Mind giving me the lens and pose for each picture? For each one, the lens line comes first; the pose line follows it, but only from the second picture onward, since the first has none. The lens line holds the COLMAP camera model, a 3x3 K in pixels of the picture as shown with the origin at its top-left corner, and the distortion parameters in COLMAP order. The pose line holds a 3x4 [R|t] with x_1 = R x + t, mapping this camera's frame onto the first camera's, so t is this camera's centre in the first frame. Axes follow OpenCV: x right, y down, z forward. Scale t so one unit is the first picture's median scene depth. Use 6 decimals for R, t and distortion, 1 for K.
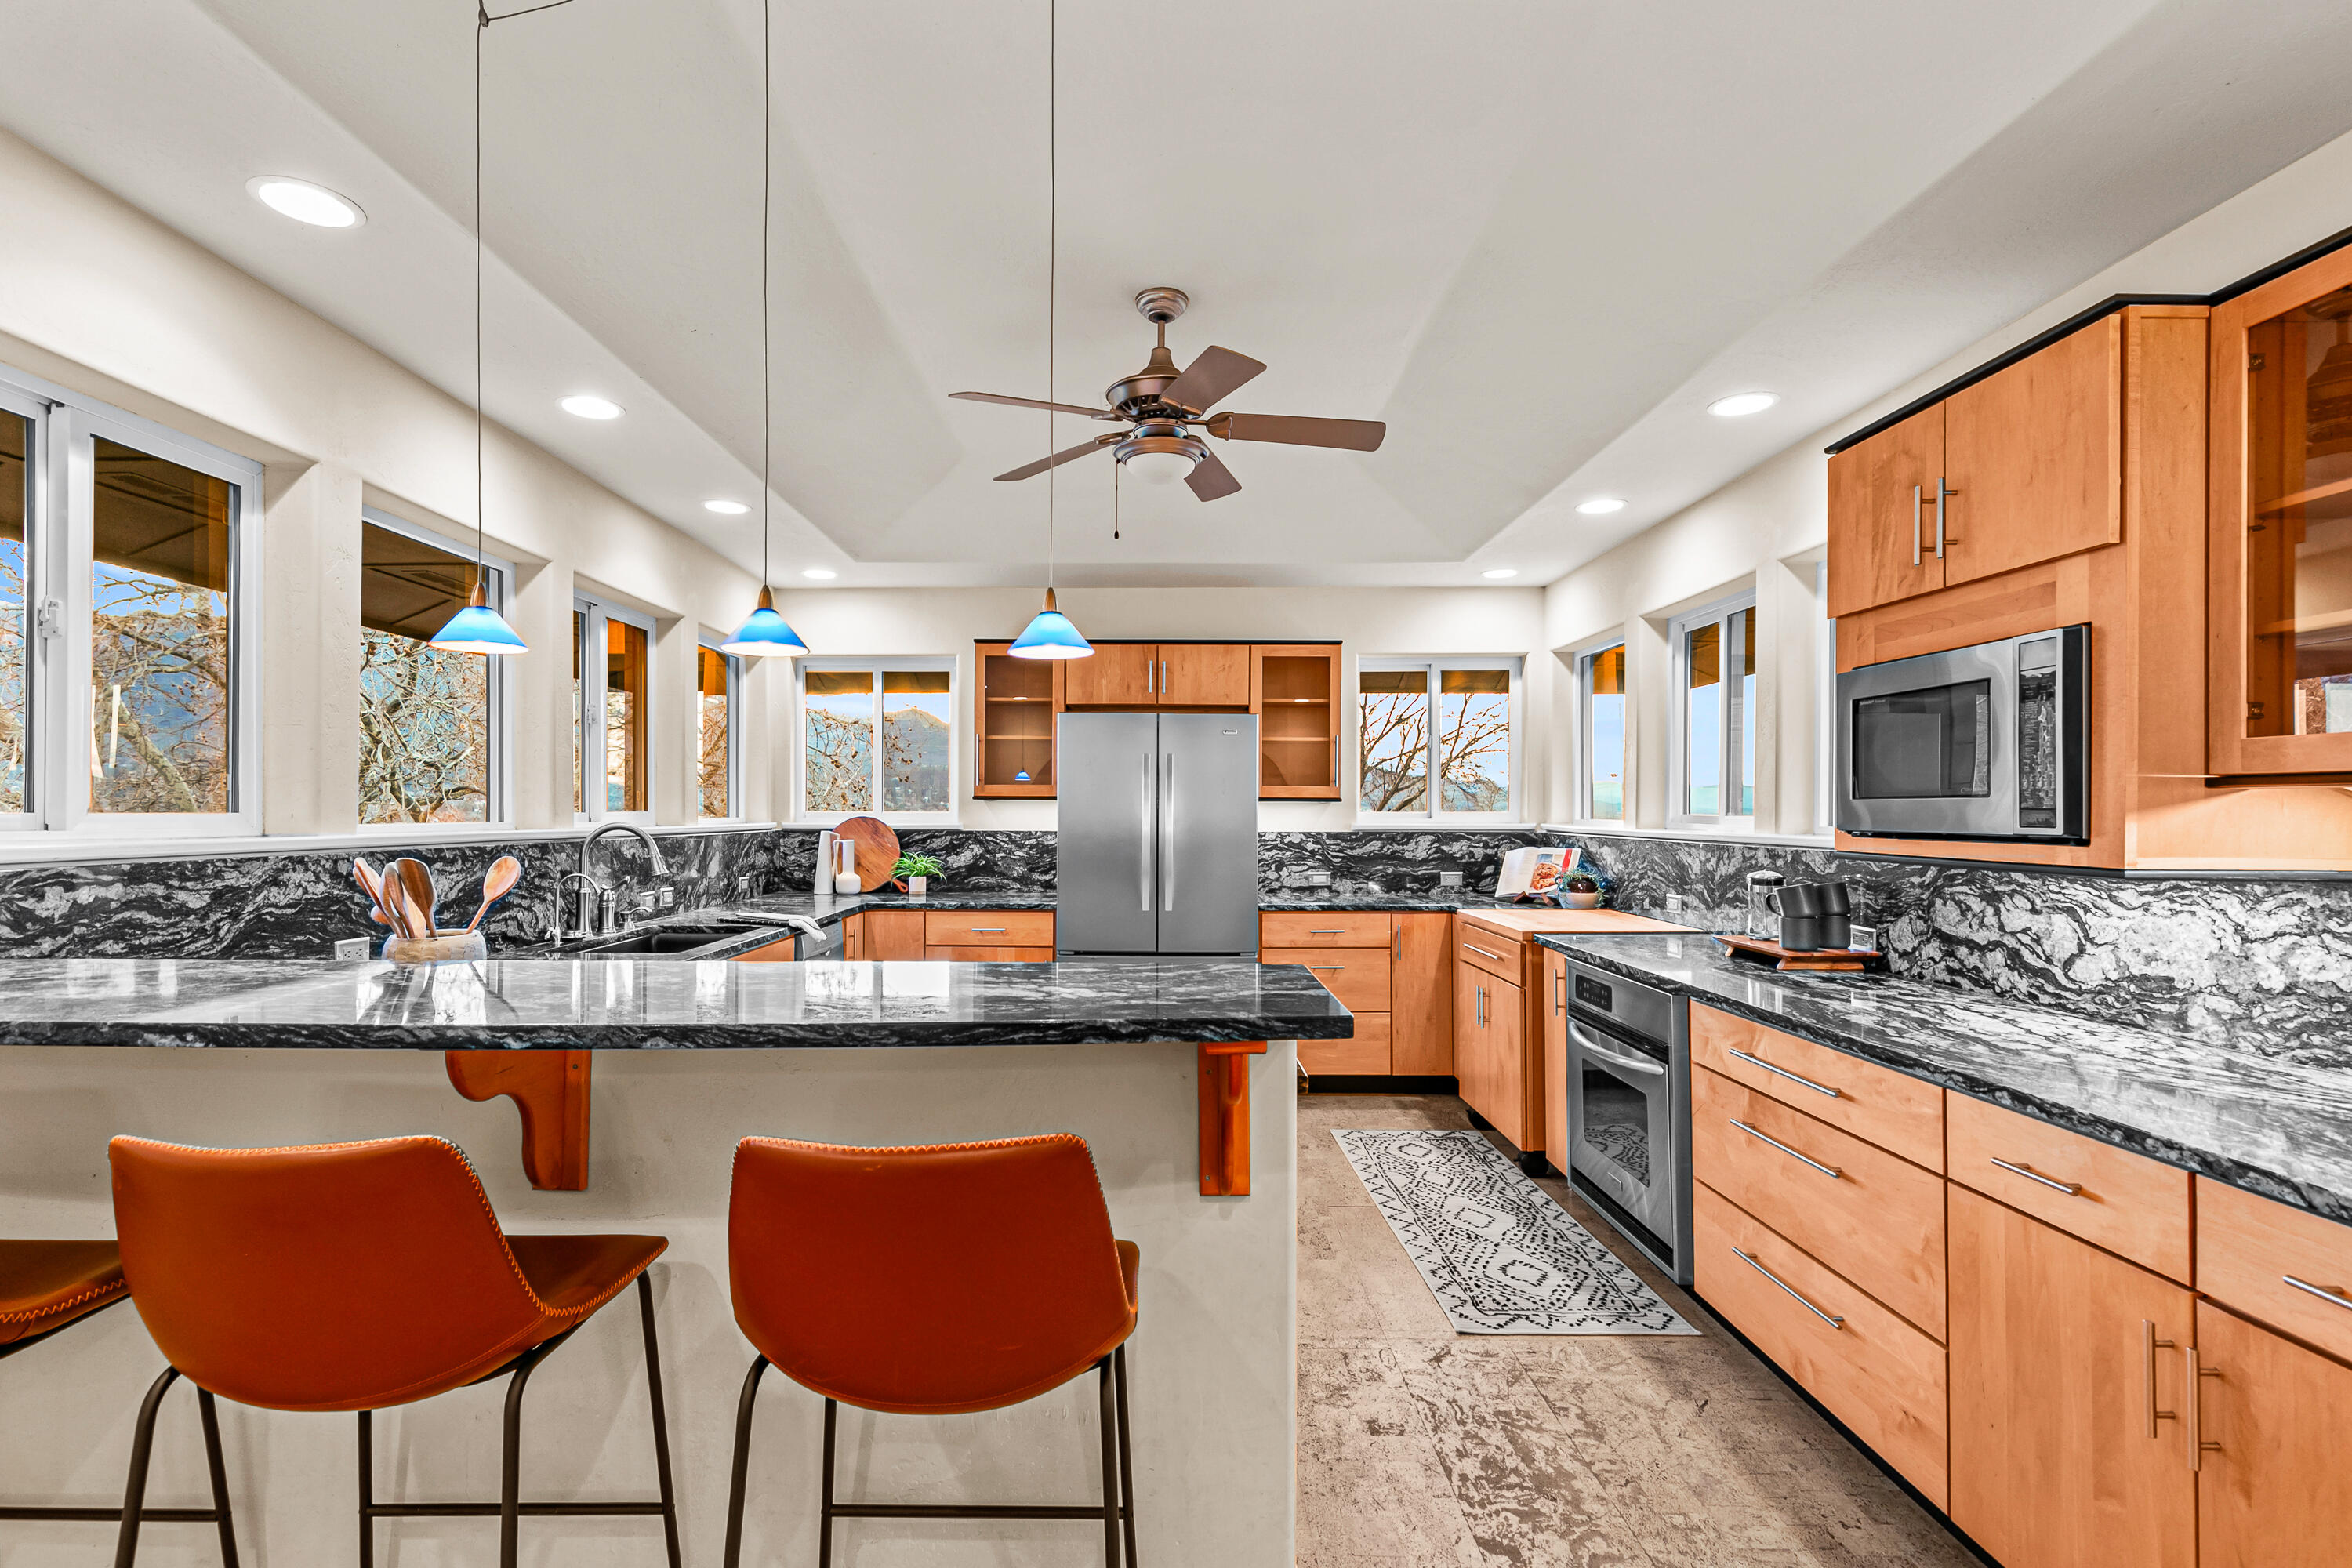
lens RADIAL K [[1064.9, 0, 1168.1], [0, 1064.9, 797.0], [0, 0, 1]] dist [0.013074, -0.003237]
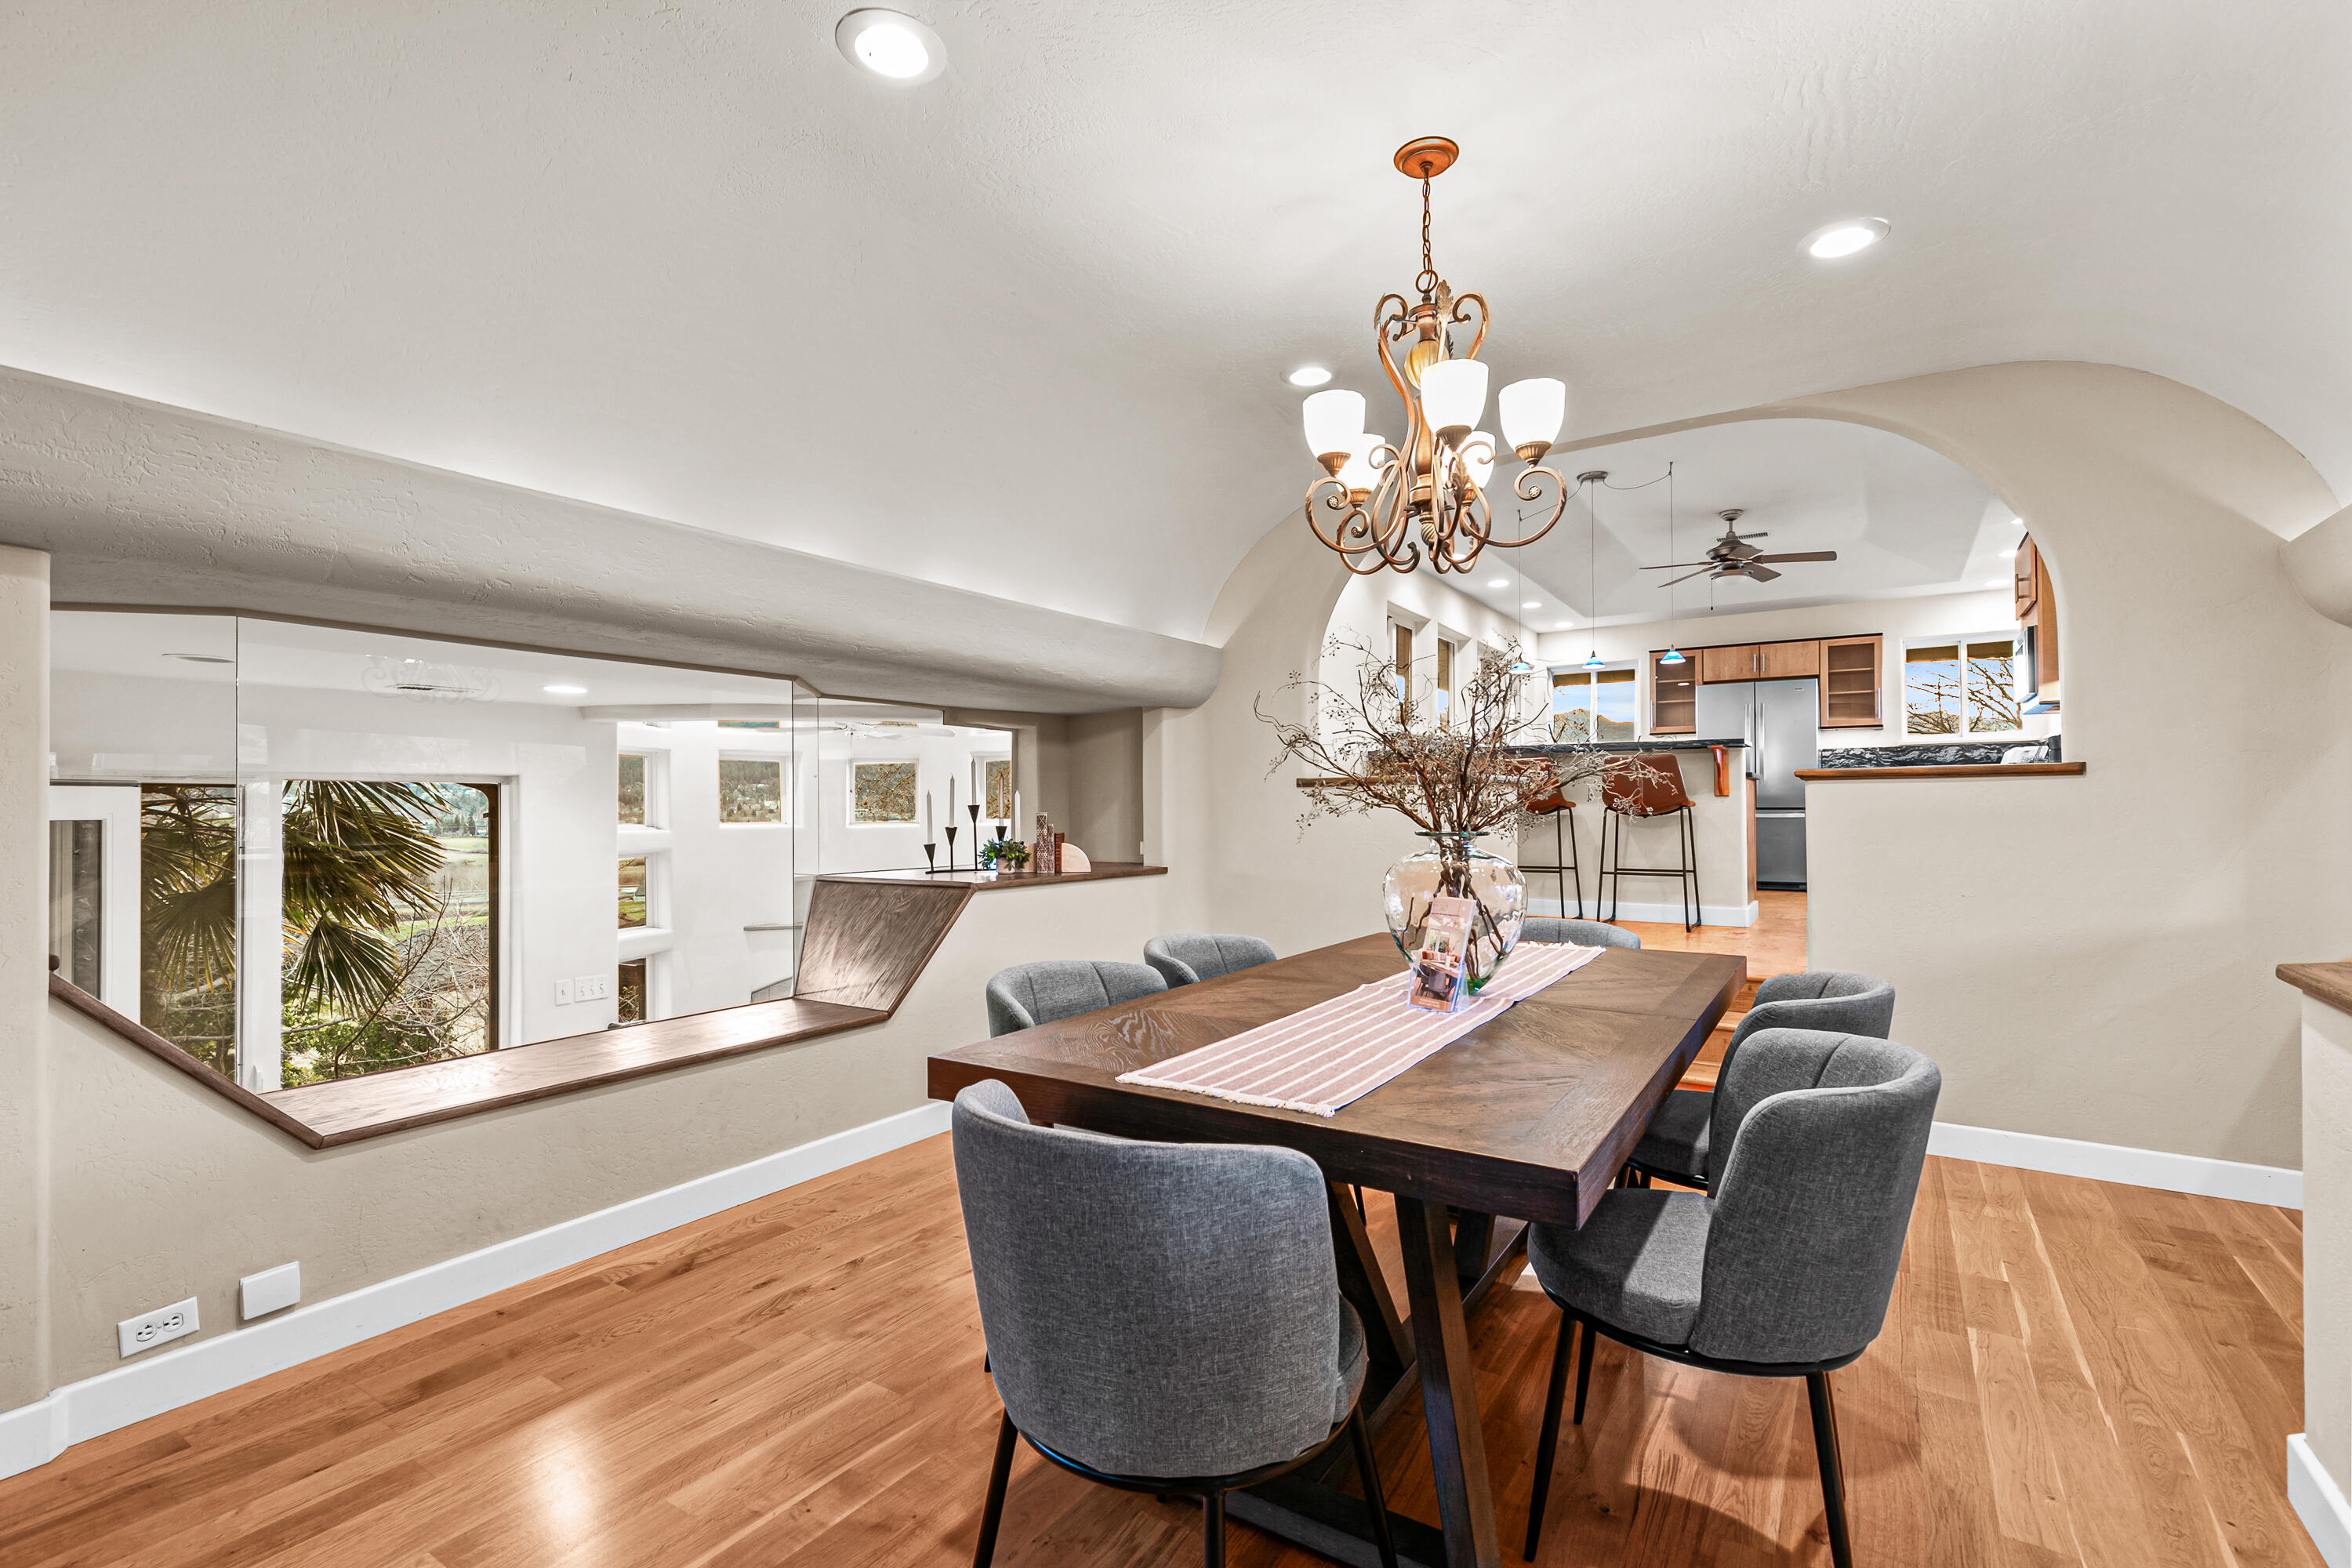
lens RADIAL K [[1064.9, 0, 1202.6], [0, 1064.9, 785.8], [0, 0, 1]] dist [0.013074, -0.003237]
pose [[0.841282, -0.019674, -0.540238, 0.334798], [0.011478, 0.999762, -0.018535, 0.231774], [0.540475, 0.009392, 0.841308, -2.011925]]
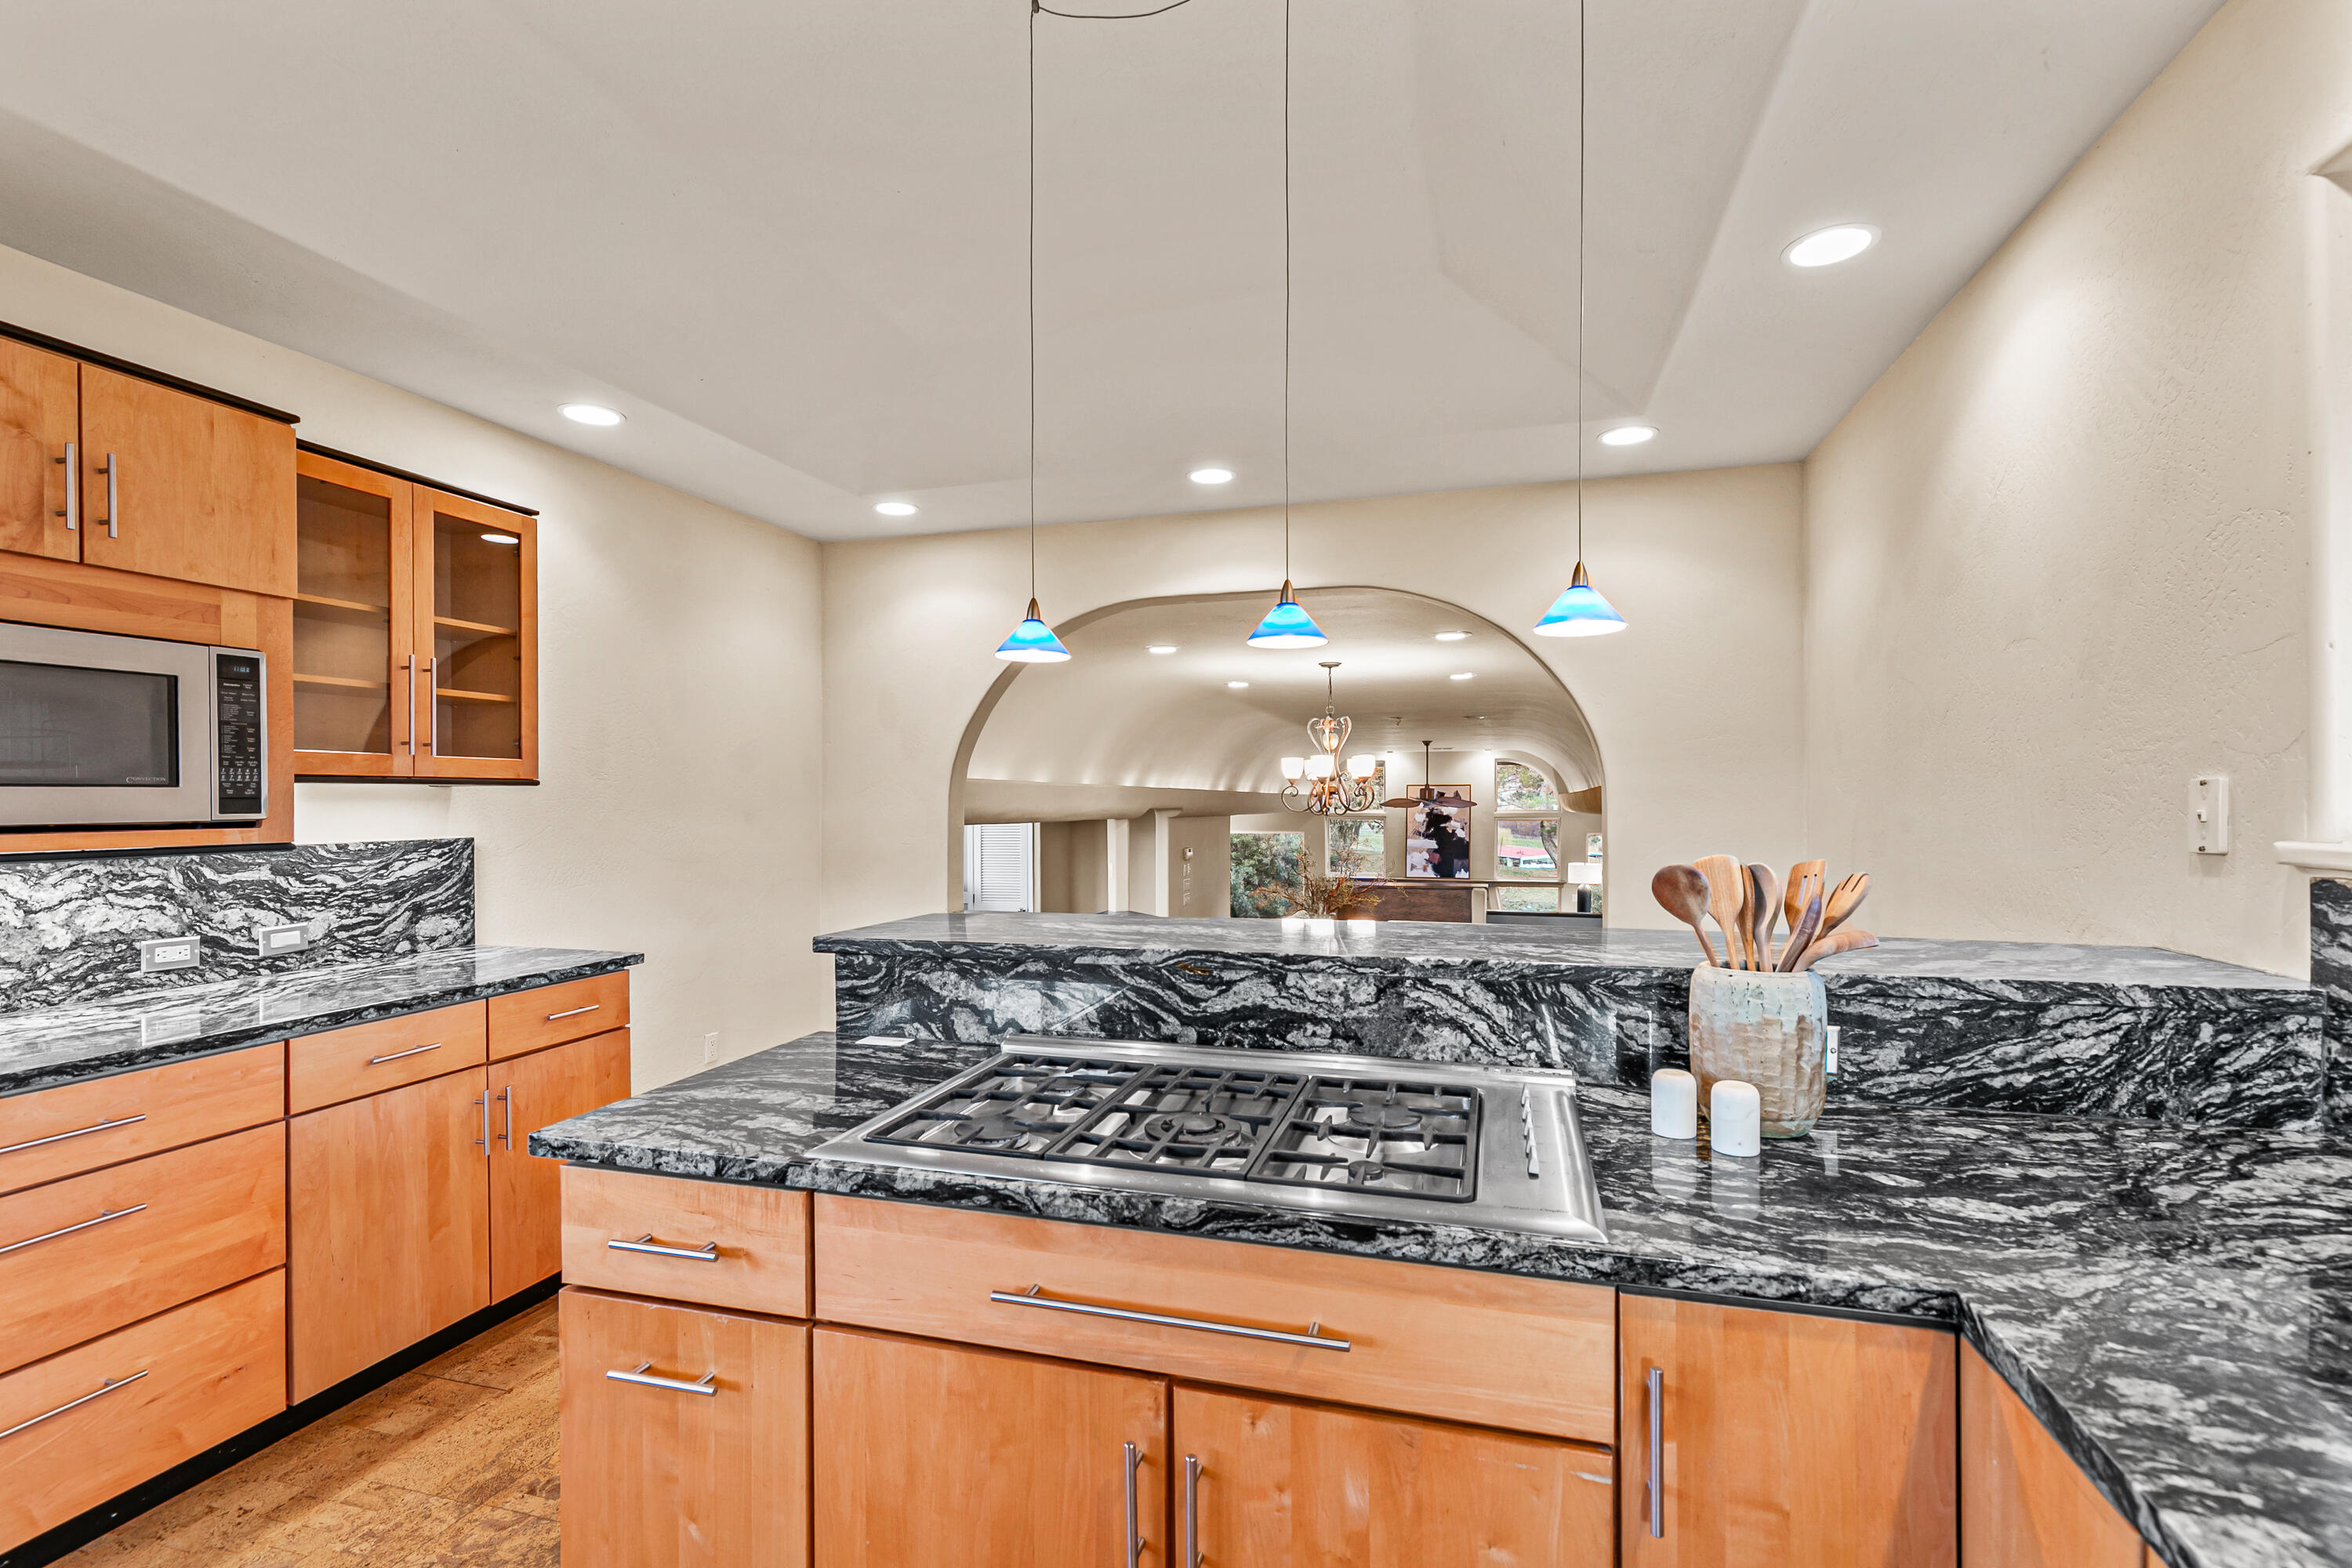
lens RADIAL K [[1064.9, 0, 1171.4], [0, 1064.9, 805.4], [0, 0, 1]] dist [0.013074, -0.003237]
pose [[-0.950575, -0.002379, 0.310487, -0.377667], [-0.002839, 0.999995, -0.001029, 0.012847], [-0.310483, -0.001860, -0.950577, 1.272346]]
